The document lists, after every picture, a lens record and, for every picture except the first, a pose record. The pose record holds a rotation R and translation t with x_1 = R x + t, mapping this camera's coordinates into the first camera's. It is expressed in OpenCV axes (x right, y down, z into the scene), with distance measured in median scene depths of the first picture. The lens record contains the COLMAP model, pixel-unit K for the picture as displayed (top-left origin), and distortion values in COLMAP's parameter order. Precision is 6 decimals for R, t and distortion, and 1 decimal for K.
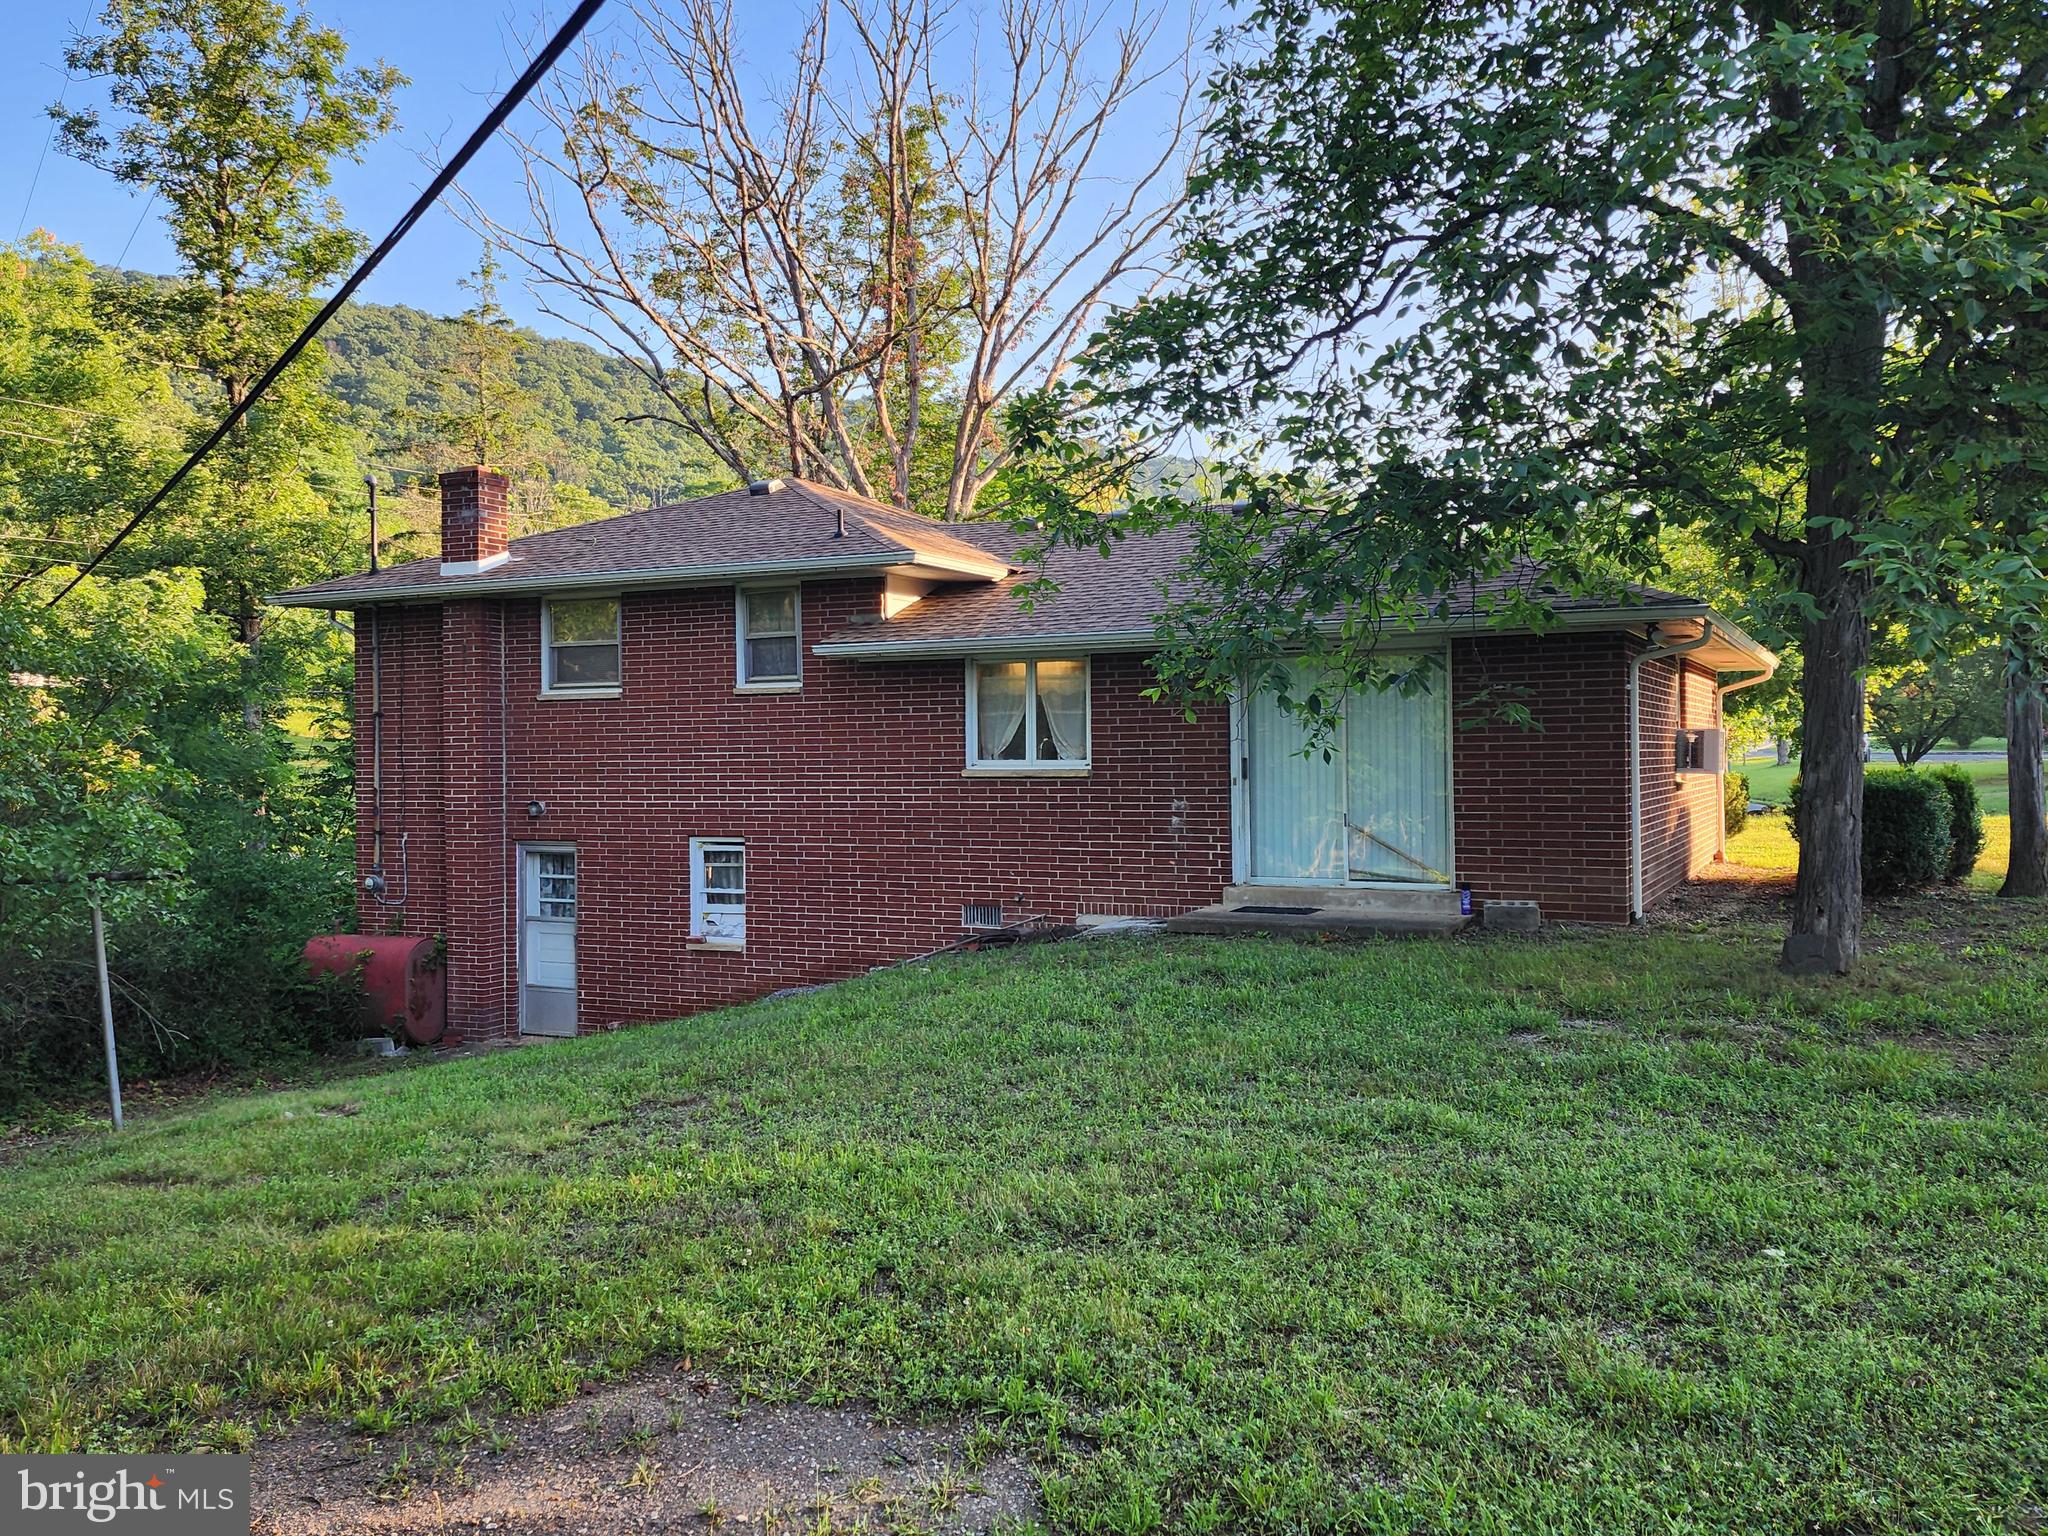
lens RADIAL K [[1713.6, 0, 1046.5], [0, 1713.6, 760.1], [0, 0, 1]] dist [0.079368, -0.000938]
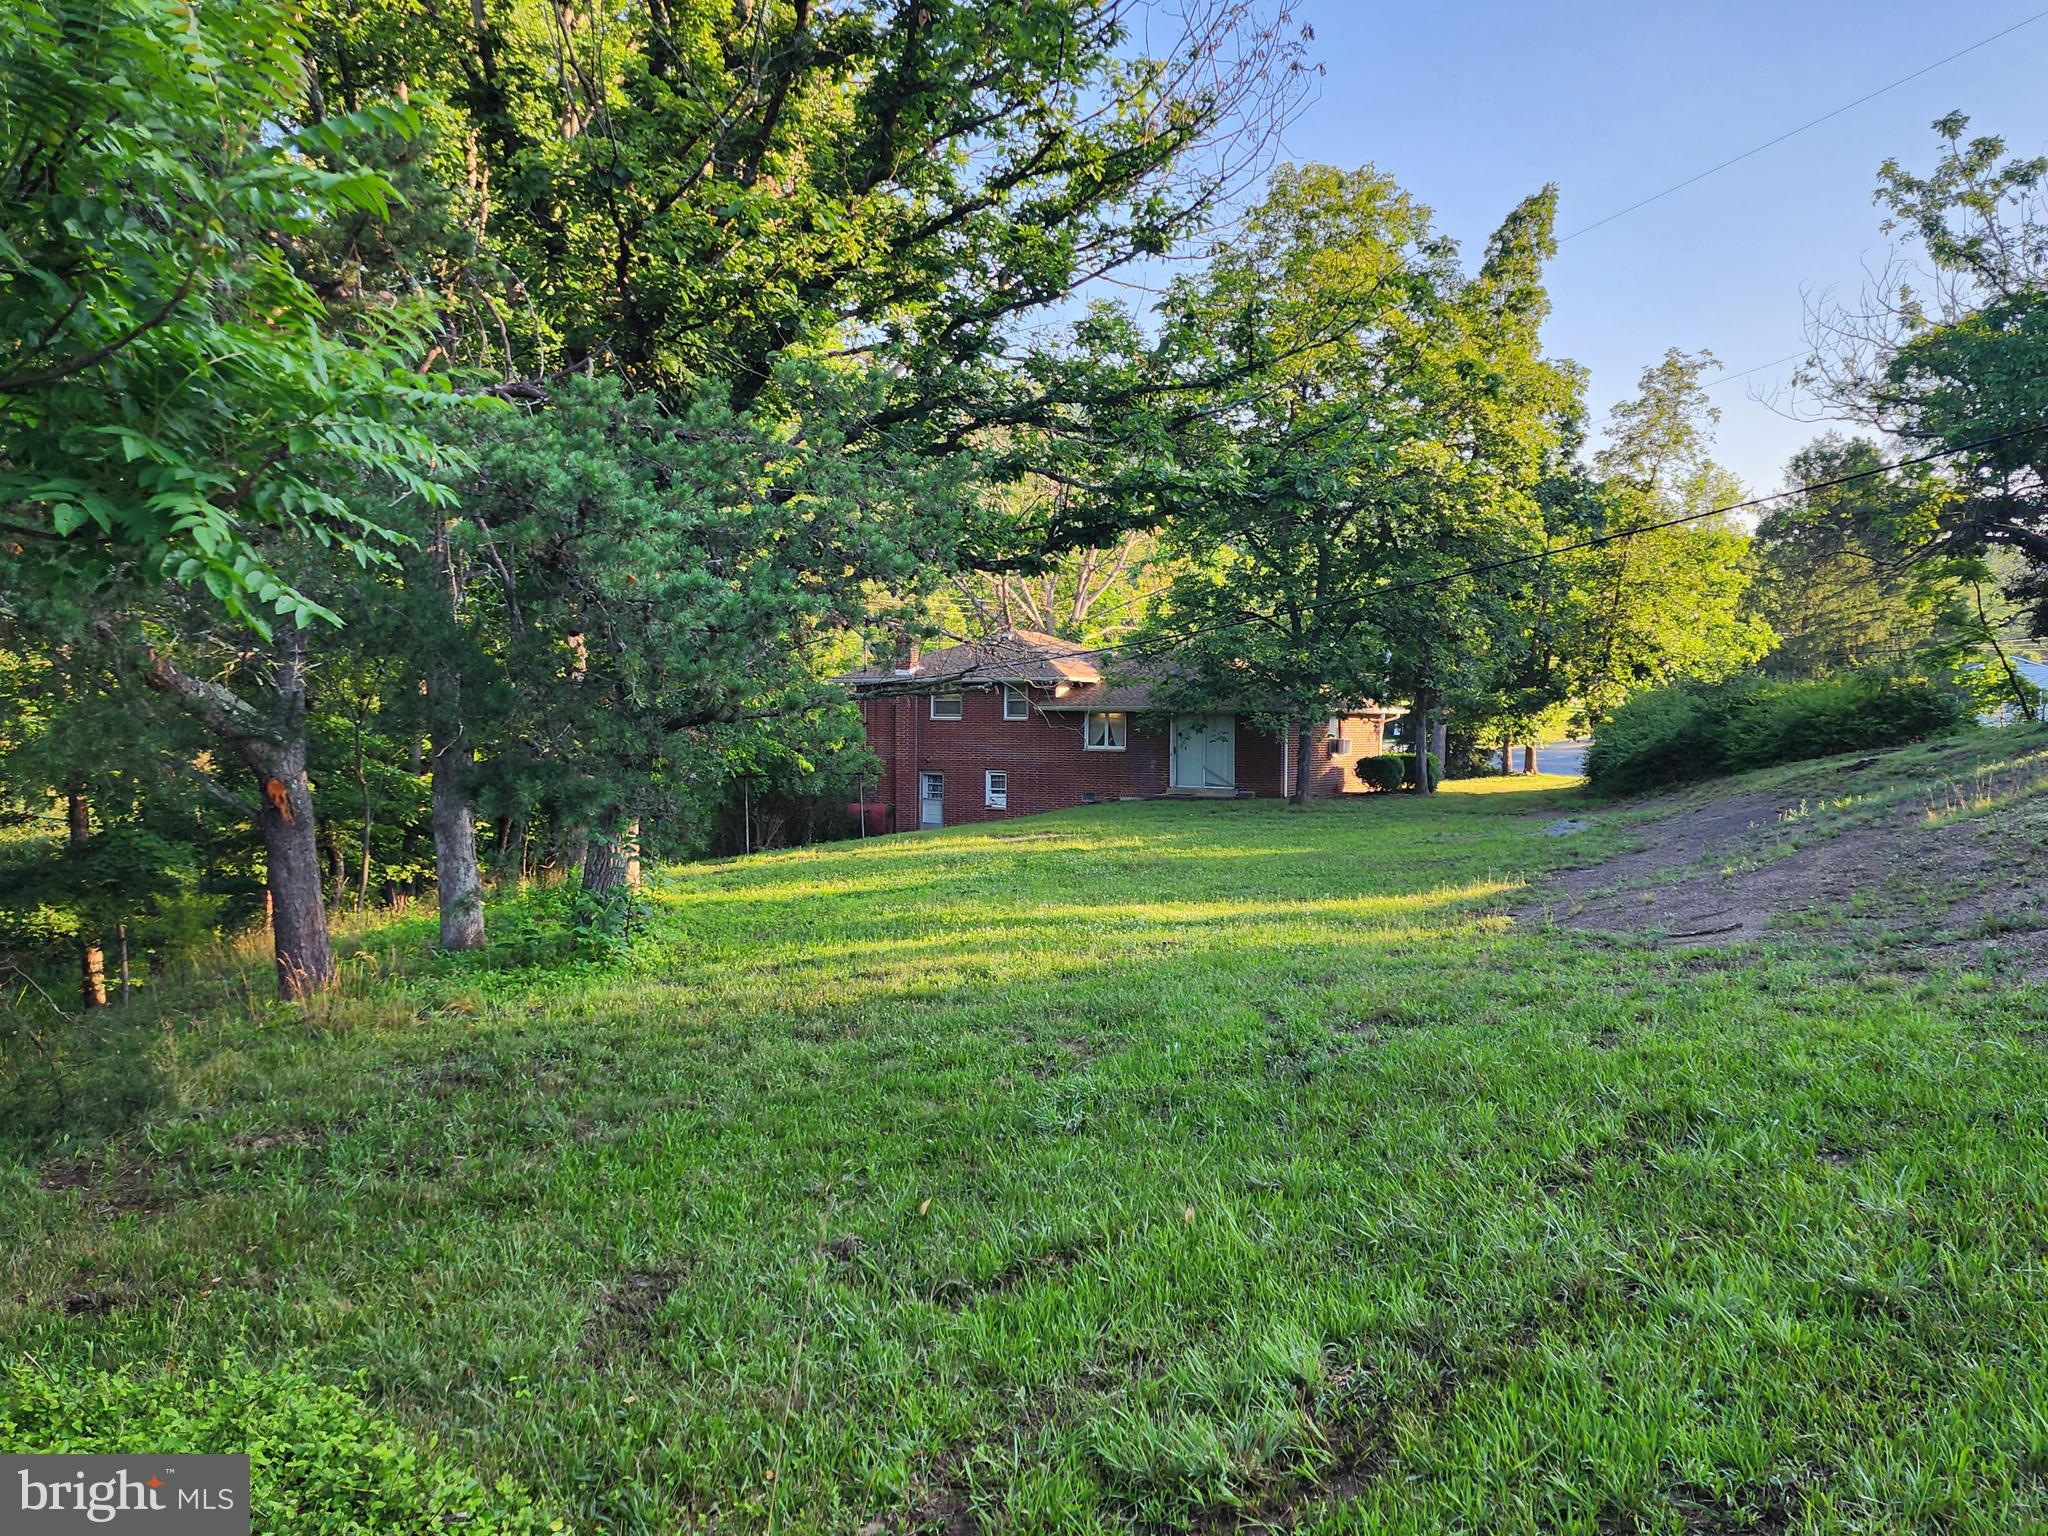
lens RADIAL K [[1628.3, 0, 1024.0], [0, 1628.3, 768.0], [0, 0, 1]] dist [0.041536, -0.002924]
pose [[0.997044, 0.020143, -0.074145, 0.059196], [-0.018301, 0.999509, 0.025433, -0.030133], [0.074621, -0.024001, 0.996923, -1.792110]]
